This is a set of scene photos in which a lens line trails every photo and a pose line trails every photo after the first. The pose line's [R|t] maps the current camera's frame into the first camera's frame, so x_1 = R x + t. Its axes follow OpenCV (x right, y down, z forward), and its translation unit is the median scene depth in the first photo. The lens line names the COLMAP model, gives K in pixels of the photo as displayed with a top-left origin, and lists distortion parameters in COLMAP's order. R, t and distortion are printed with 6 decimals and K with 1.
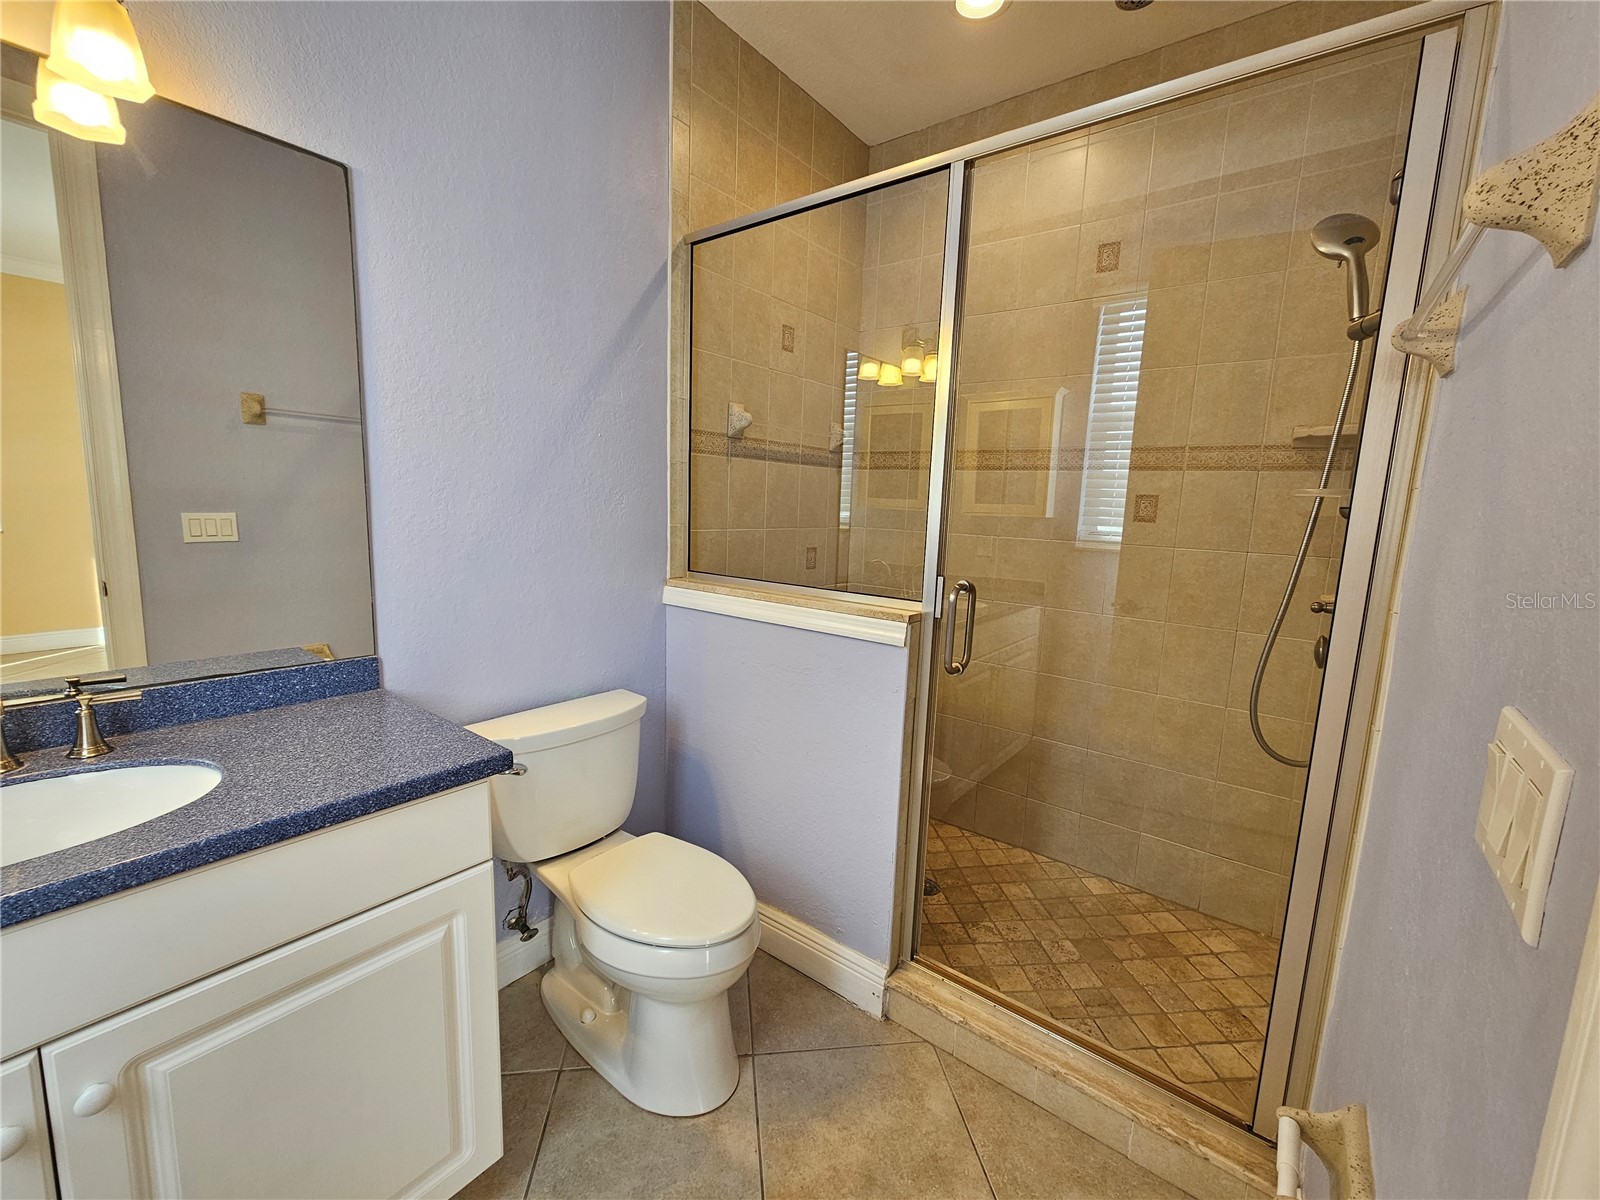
lens RADIAL K [[655.9, 0, 801.9], [0, 655.9, 597.6], [0, 0, 1]] dist [0.000314, 0.001194]
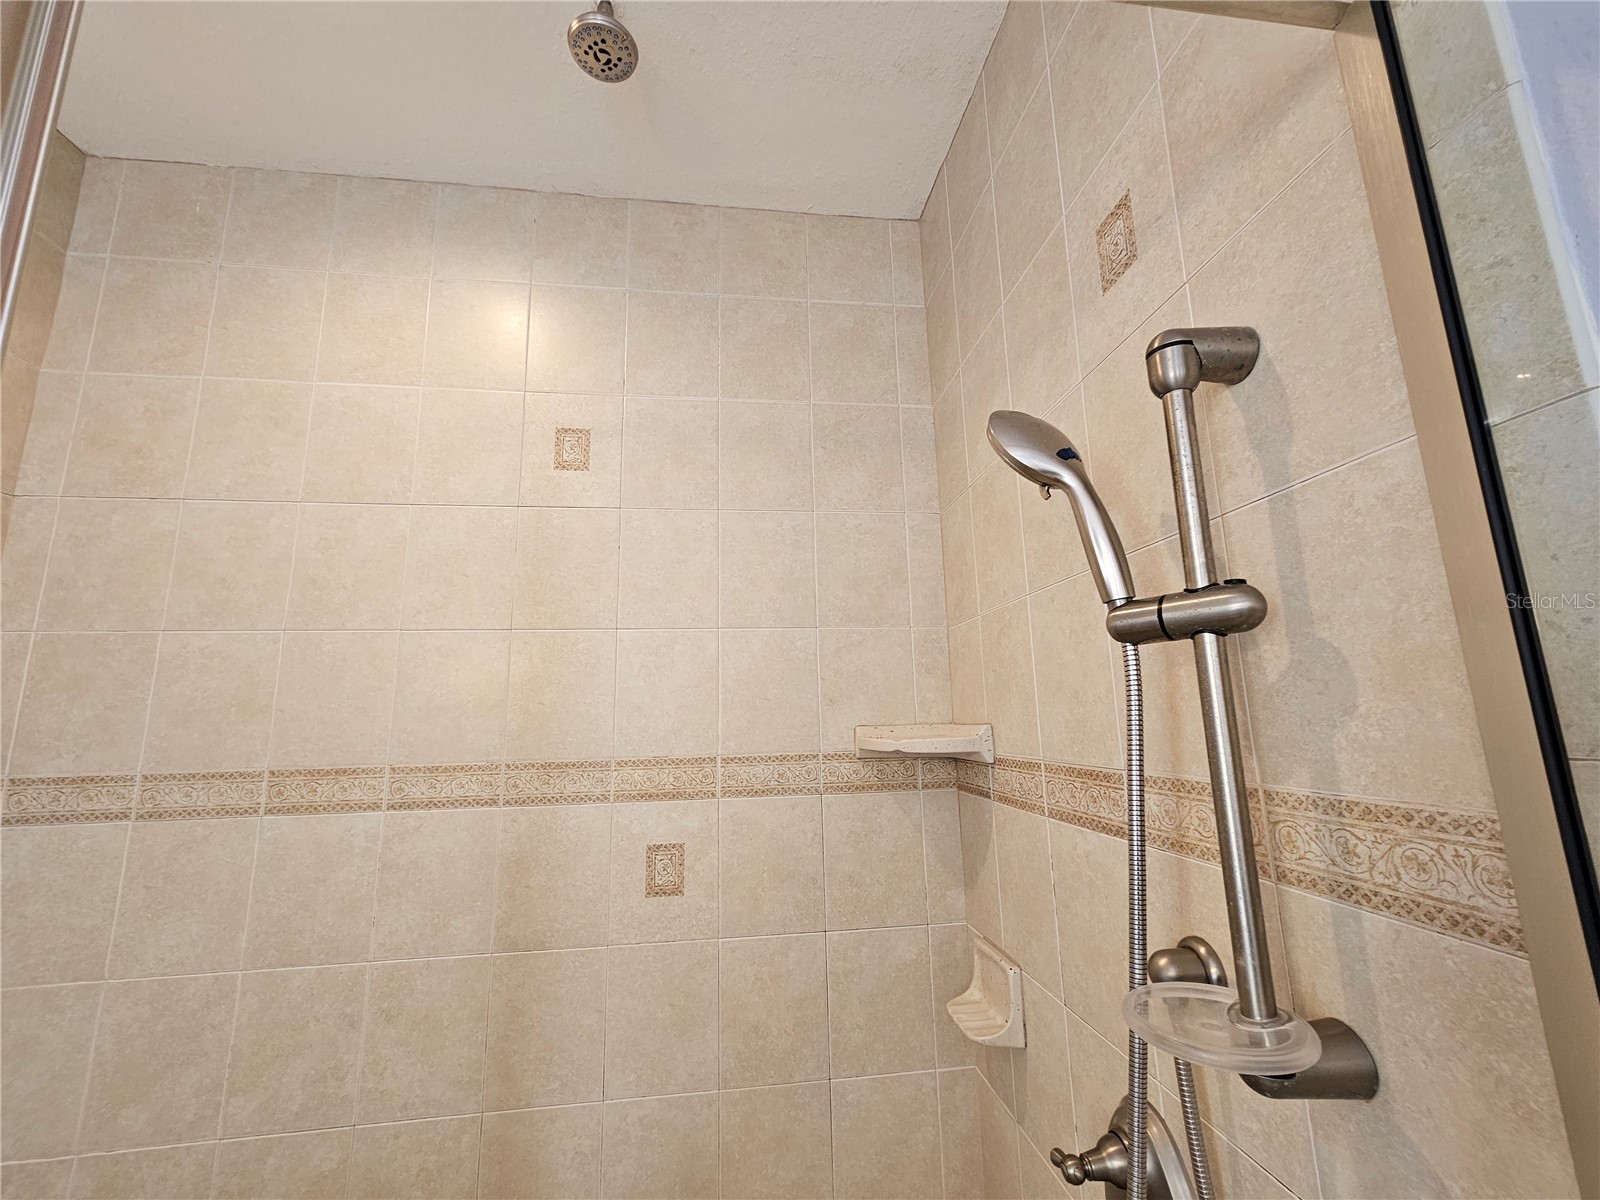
lens RADIAL K [[655.9, 0, 801.9], [0, 655.9, 597.6], [0, 0, 1]] dist [0.000314, 0.001194]
pose [[0.705785, 0.076492, 0.704285, 0.195990], [0.153004, 0.954231, -0.256968, -0.194653], [-0.691706, 0.289123, 0.661778, 0.483344]]
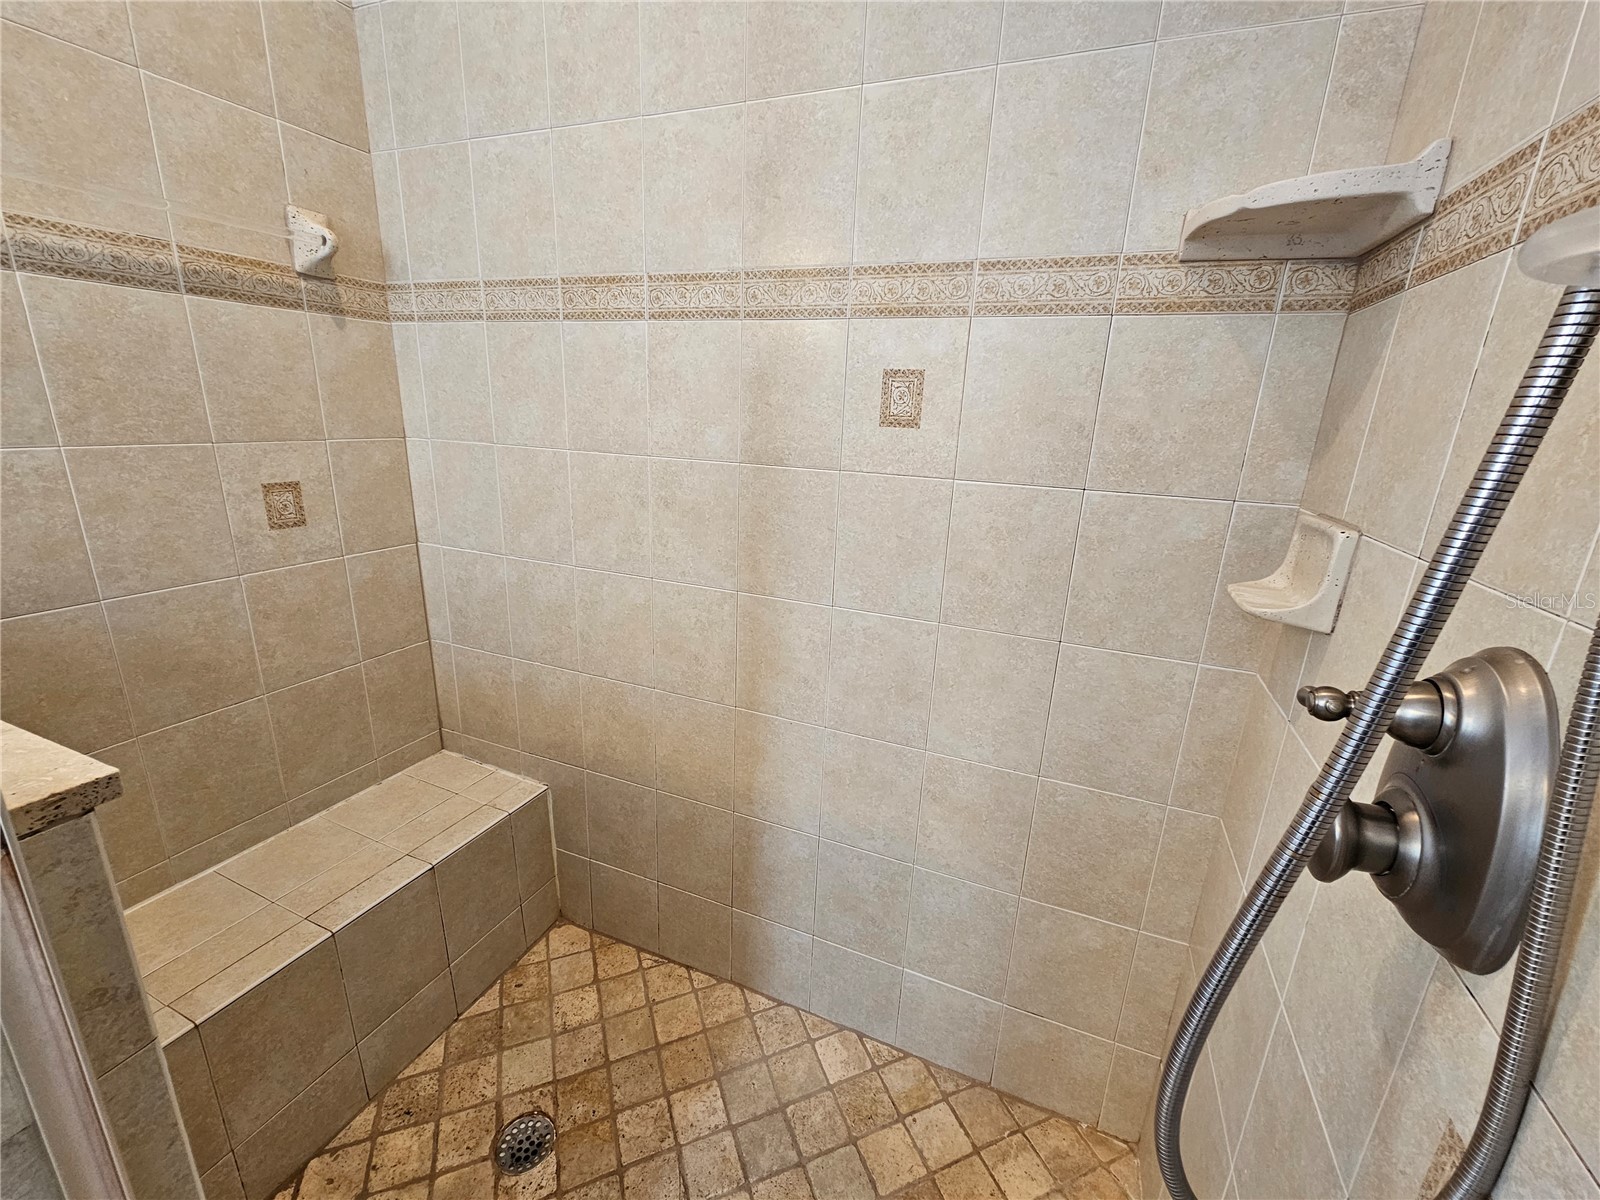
lens RADIAL K [[655.9, 0, 801.9], [0, 655.9, 597.6], [0, 0, 1]] dist [0.000314, 0.001194]
pose [[0.965164, -0.070887, 0.251860, 0.315942], [0.033986, 0.988410, 0.147953, -0.063290], [-0.259429, -0.134240, 0.956387, 0.526088]]
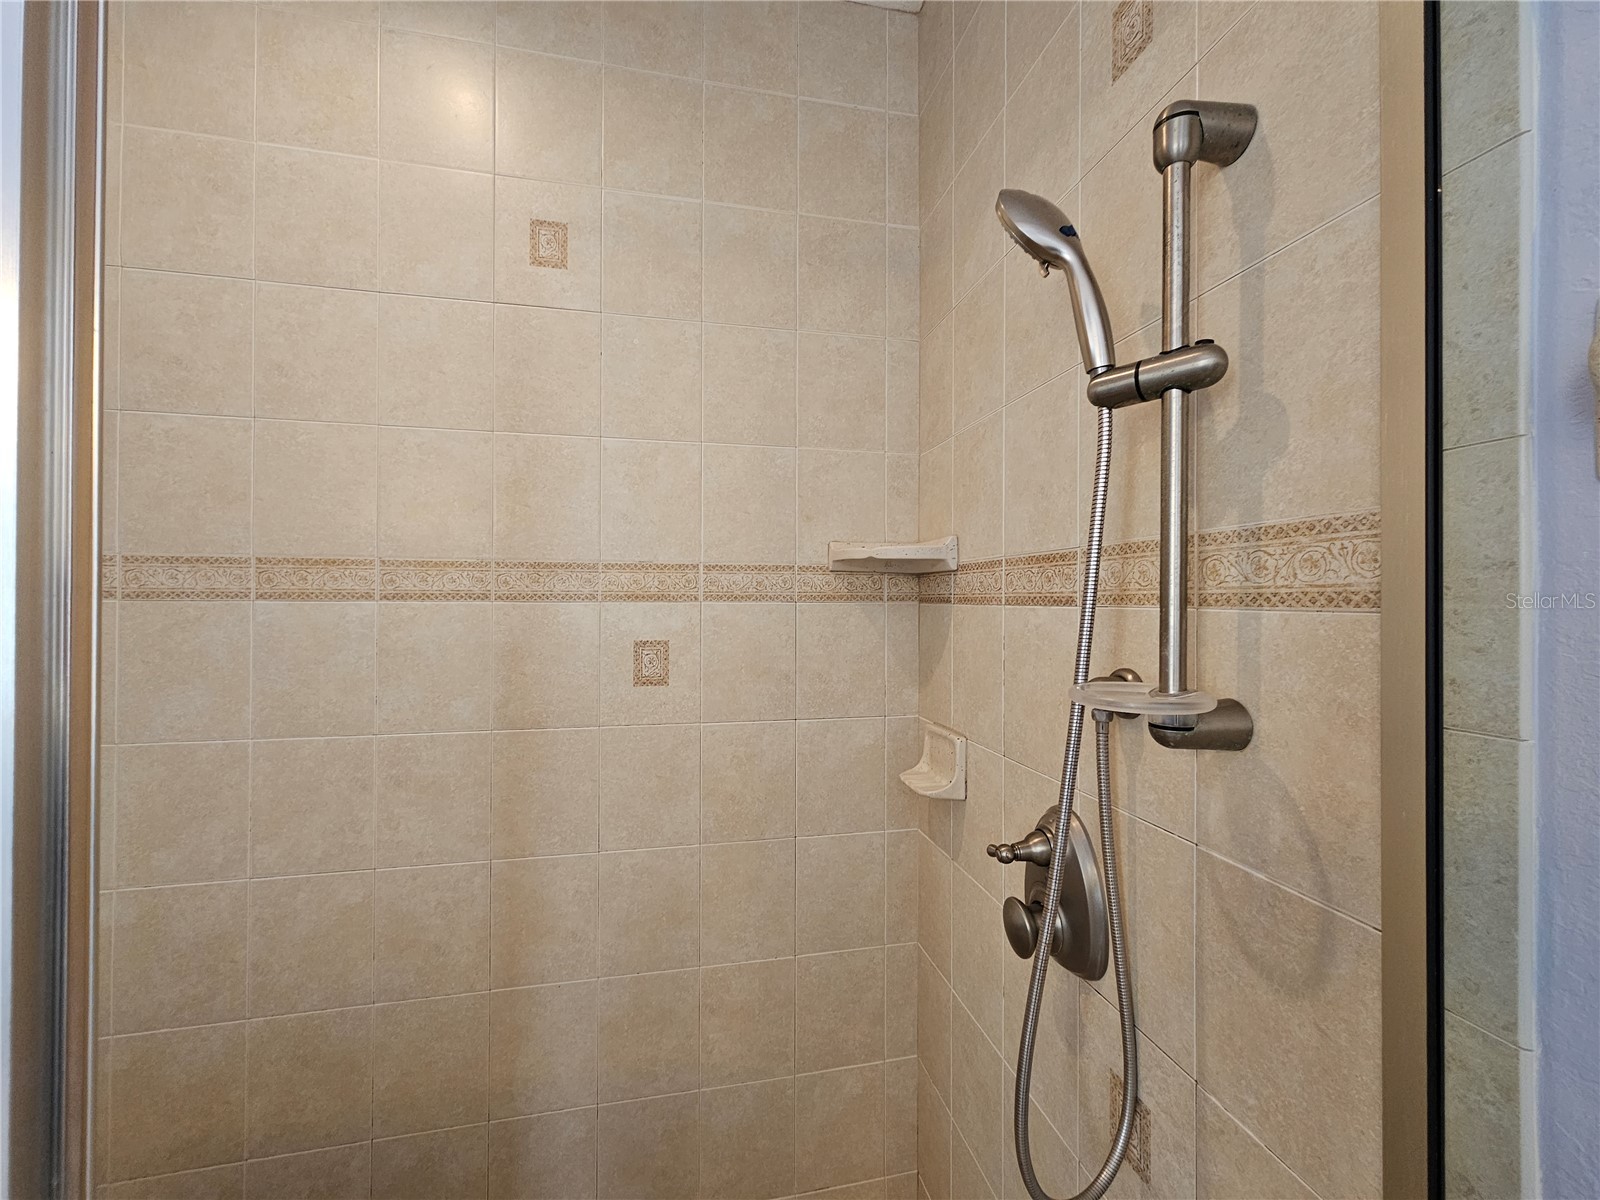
lens RADIAL K [[655.9, 0, 801.9], [0, 655.9, 597.6], [0, 0, 1]] dist [0.000314, 0.001194]
pose [[0.644323, -0.032689, 0.764054, 0.153336], [0.132635, 0.988722, -0.069549, -0.134577], [-0.753164, 0.146153, 0.641392, 0.497277]]
